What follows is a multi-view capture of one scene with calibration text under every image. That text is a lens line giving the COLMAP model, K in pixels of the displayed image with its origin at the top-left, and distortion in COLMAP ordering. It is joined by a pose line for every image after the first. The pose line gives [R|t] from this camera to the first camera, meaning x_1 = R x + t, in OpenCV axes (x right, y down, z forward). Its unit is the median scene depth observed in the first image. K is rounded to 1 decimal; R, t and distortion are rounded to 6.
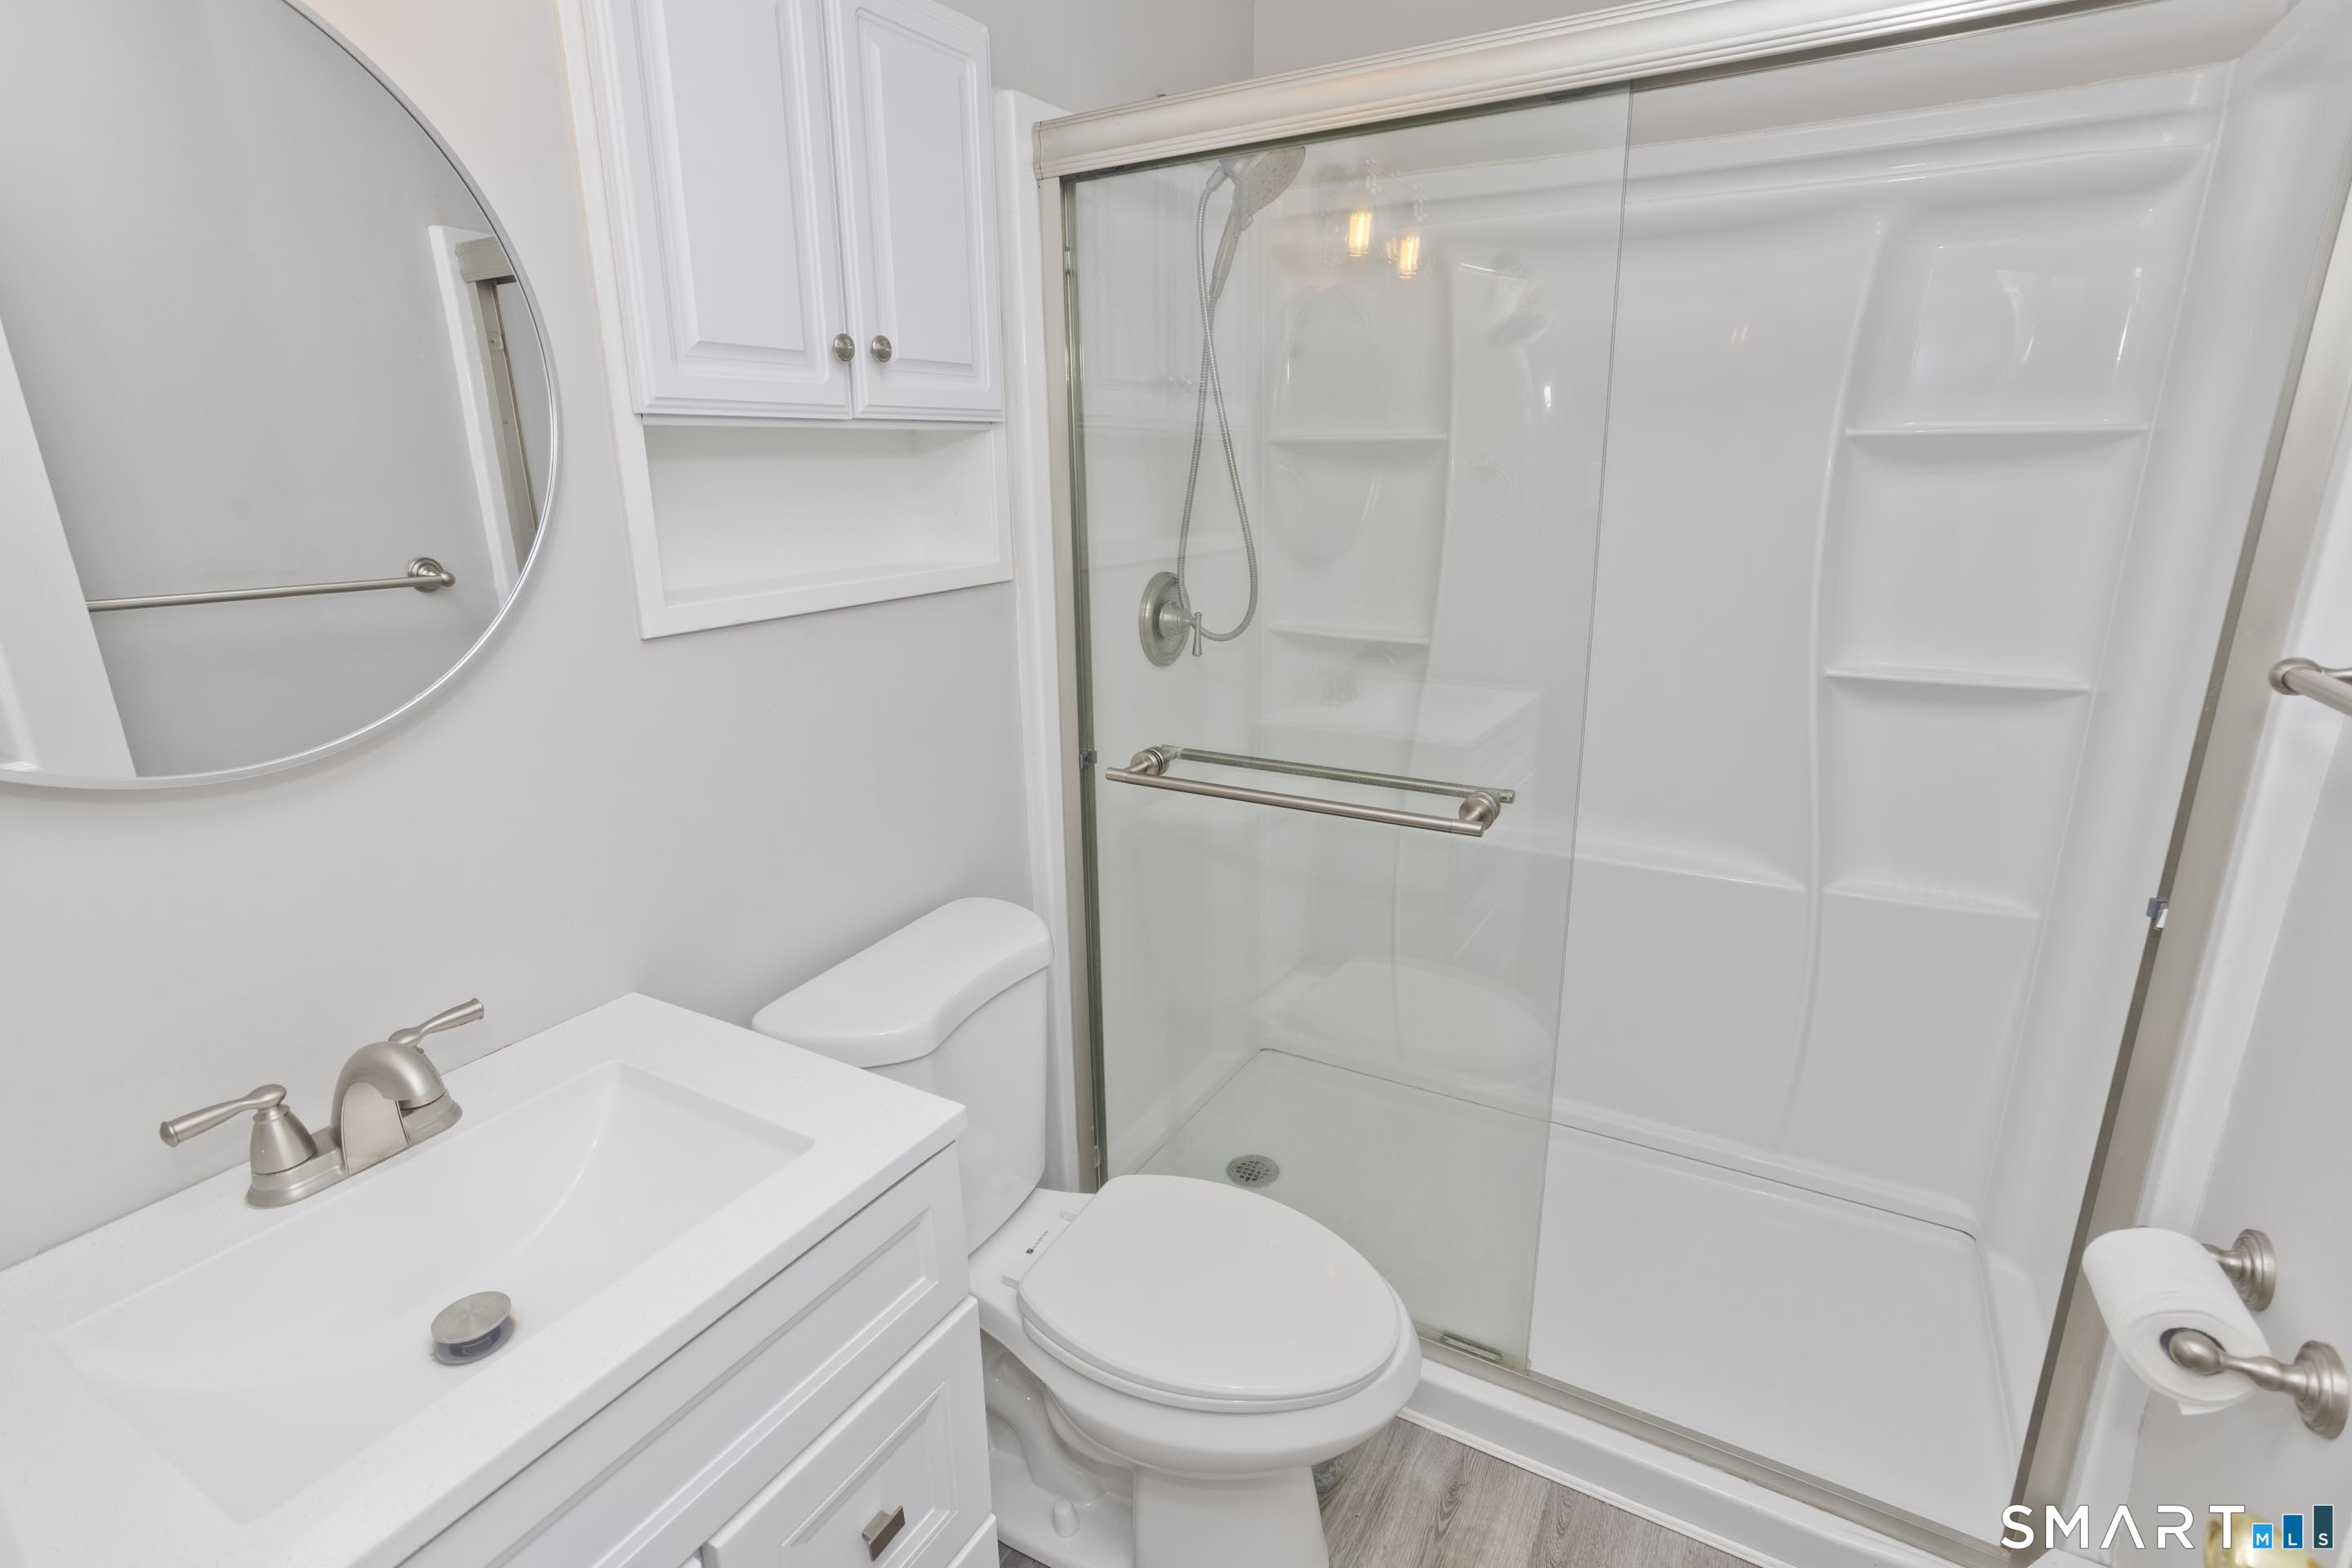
lens RADIAL K [[1142.7, 0, 1171.5], [0, 1142.7, 786.6], [0, 0, 1]] dist [-0.042453, 0.030029]
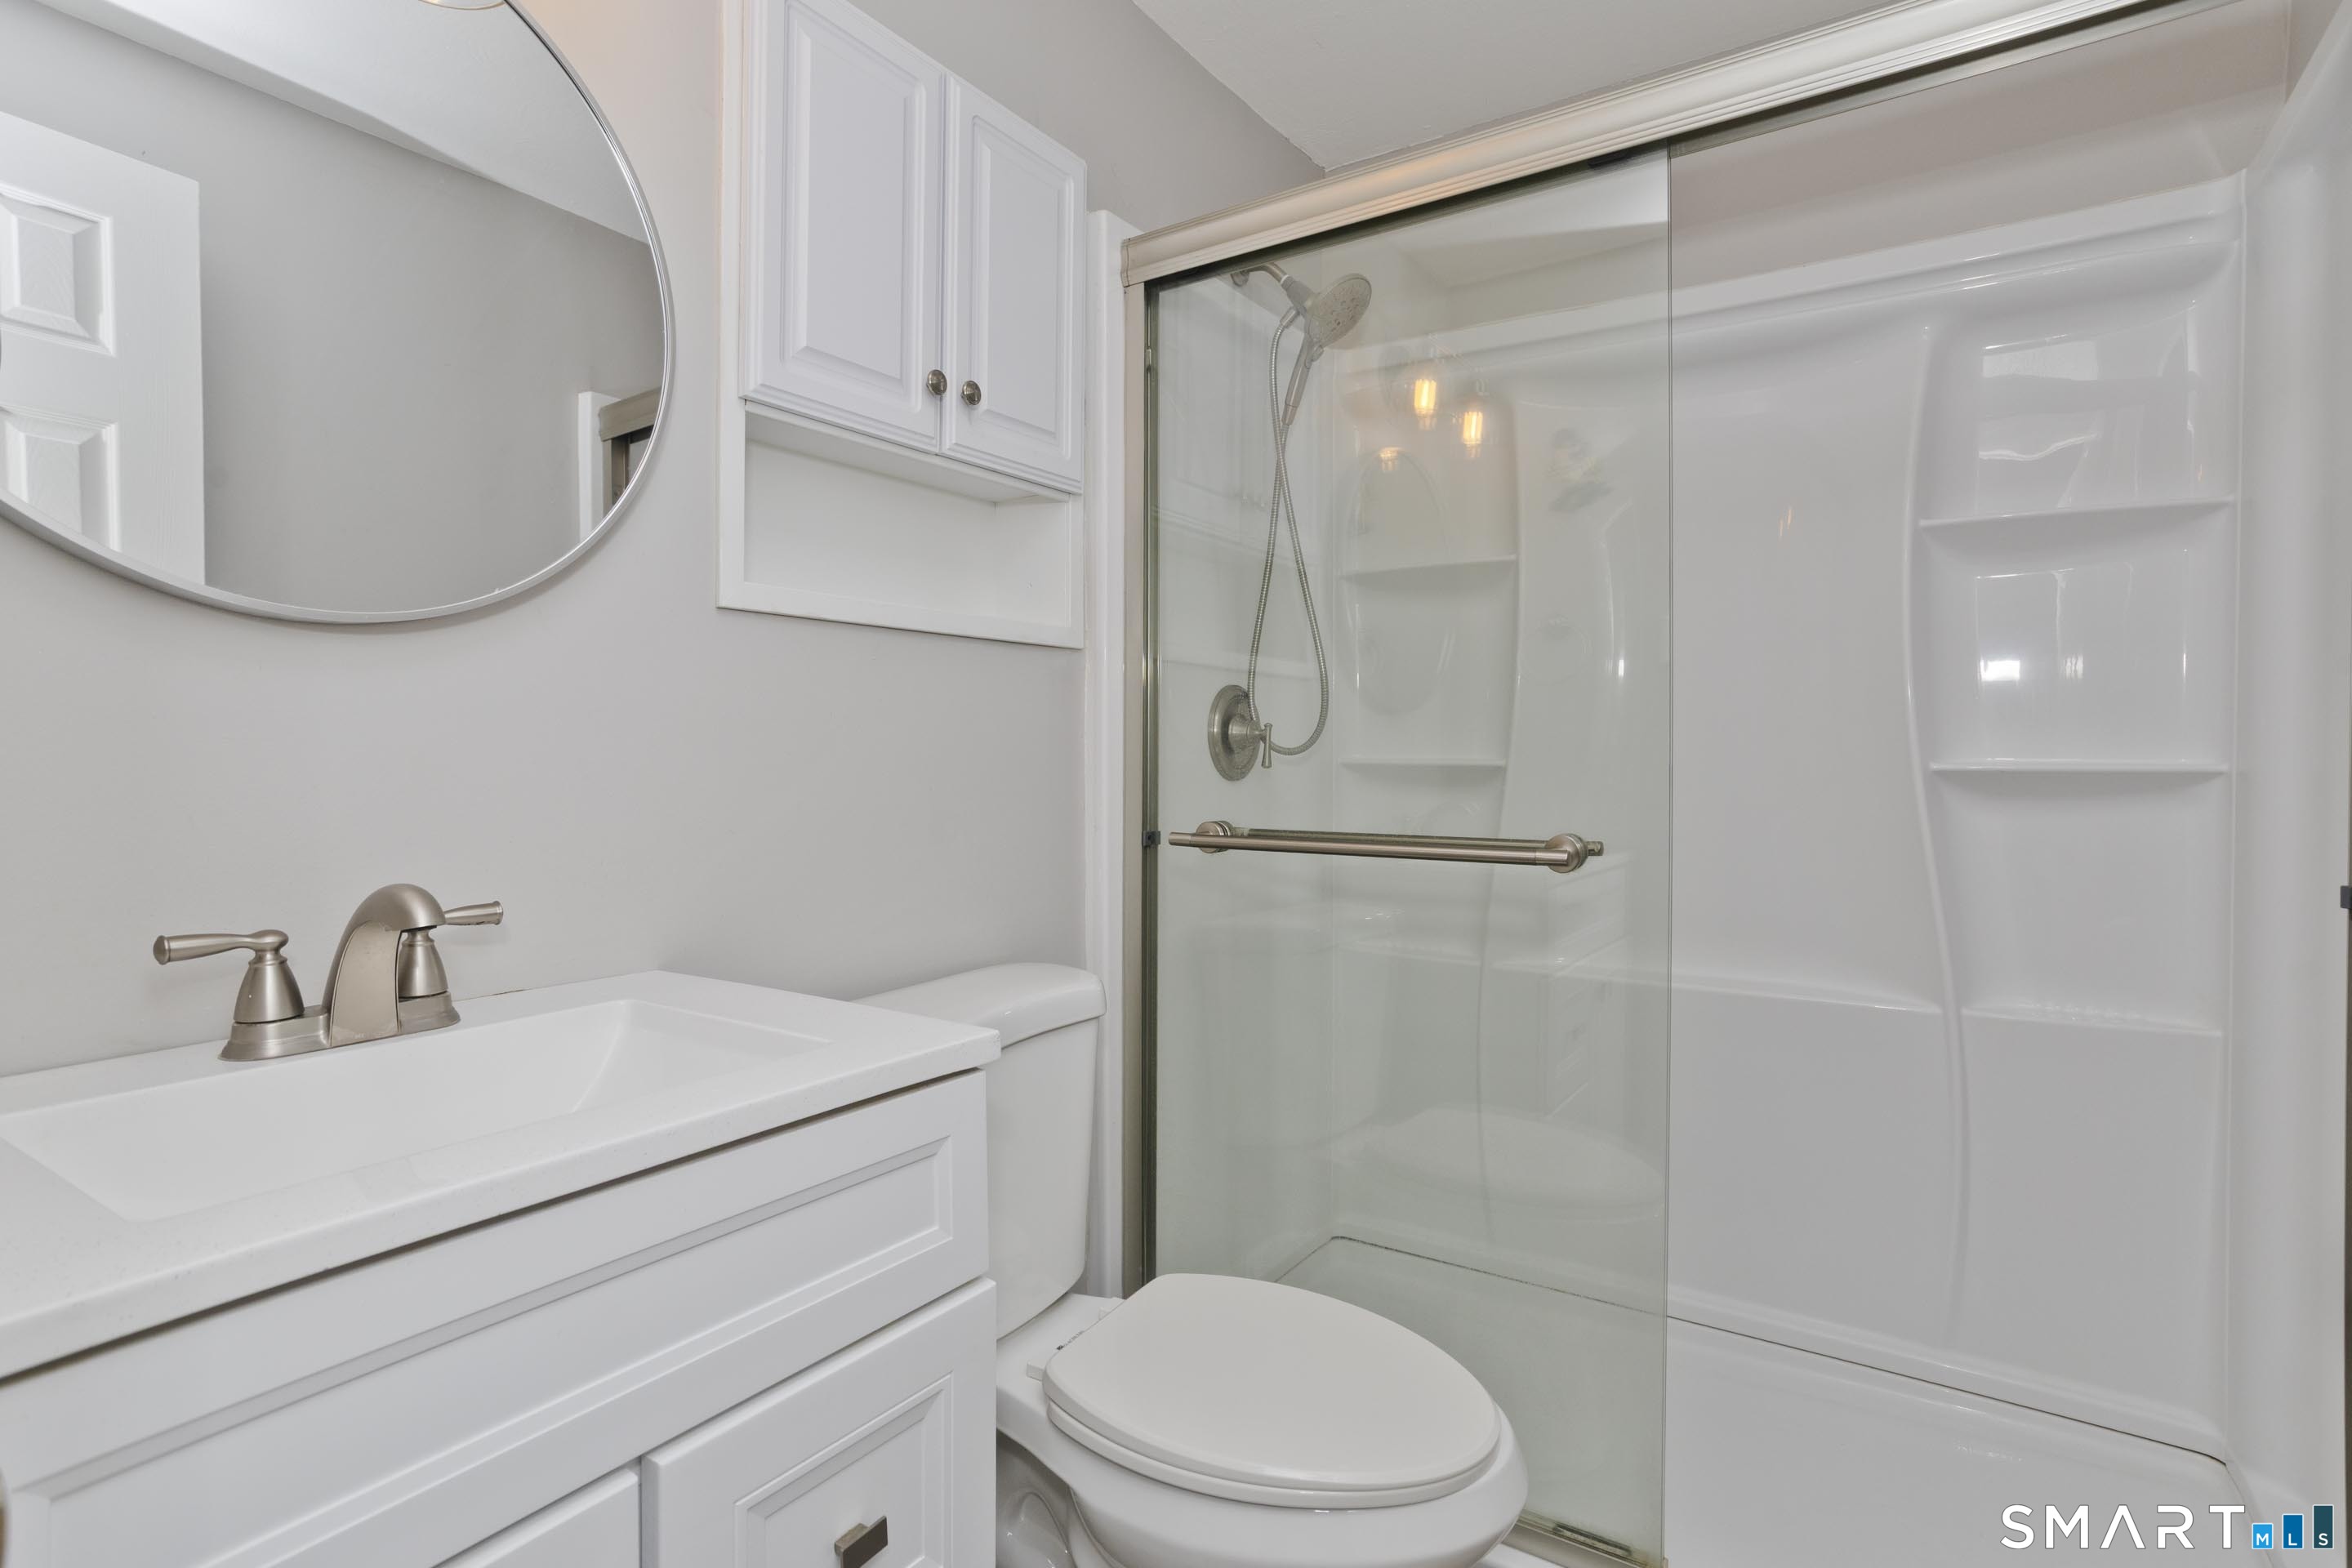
lens RADIAL K [[1167.7, 0, 1171.6], [0, 1167.7, 749.0], [0, 0, 1]] dist [-0.048122, 0.031207]
pose [[0.997890, 0.017655, -0.062473, 0.004733], [-0.033484, 0.964407, -0.262294, 0.171554], [0.055619, 0.263833, 0.962964, 0.037057]]
